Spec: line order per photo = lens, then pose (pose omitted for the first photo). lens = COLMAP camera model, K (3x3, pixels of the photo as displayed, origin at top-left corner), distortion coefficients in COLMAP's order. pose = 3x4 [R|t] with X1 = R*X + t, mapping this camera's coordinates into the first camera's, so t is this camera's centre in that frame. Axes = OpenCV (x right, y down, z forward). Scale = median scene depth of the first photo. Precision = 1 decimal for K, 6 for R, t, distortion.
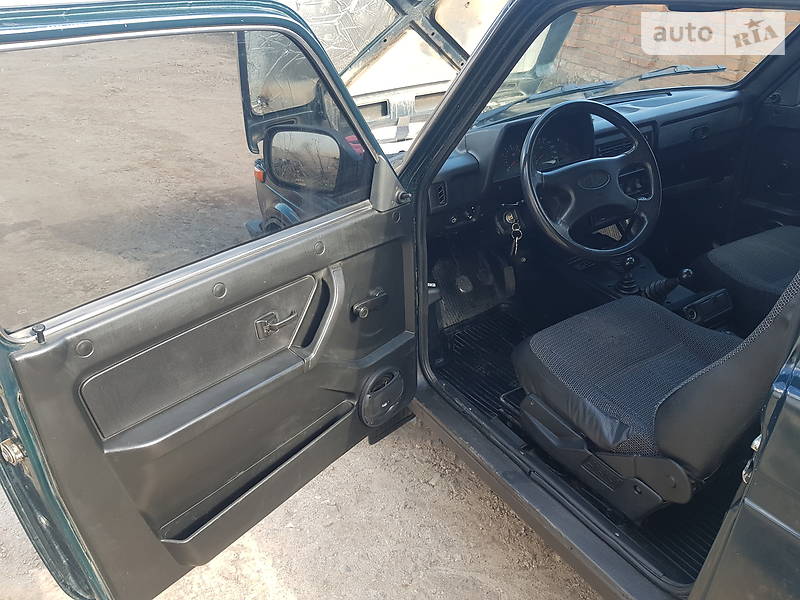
lens RADIAL K [[610.7, 0, 400.0], [0, 610.7, 300.0], [0, 0, 1]] dist [0.033445, -0.068748]
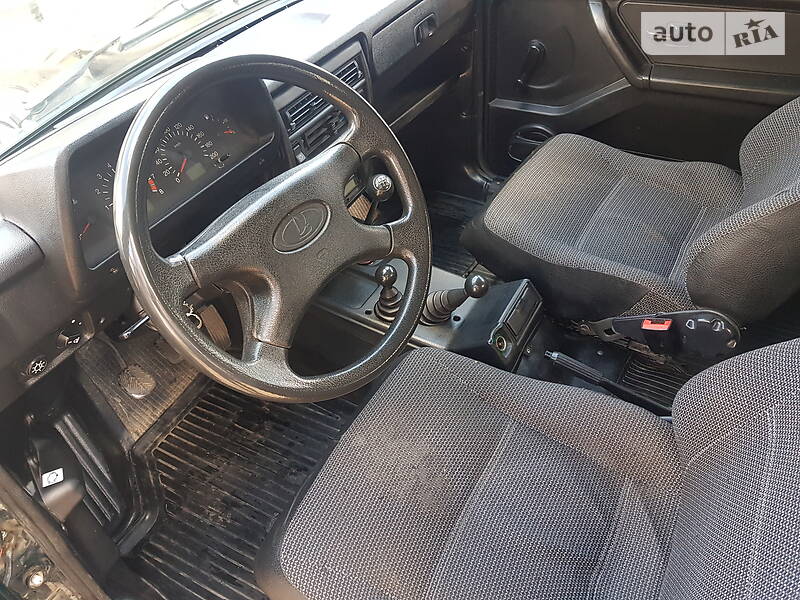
lens RADIAL K [[610.7, 0, 400.0], [0, 610.7, 300.0], [0, 0, 1]] dist [0.033445, -0.068748]
pose [[0.875928, -0.339643, 0.342626, 0.183693], [0.263175, 0.931609, 0.250687, -0.218435], [-0.404338, -0.129413, 0.905408, 0.482563]]
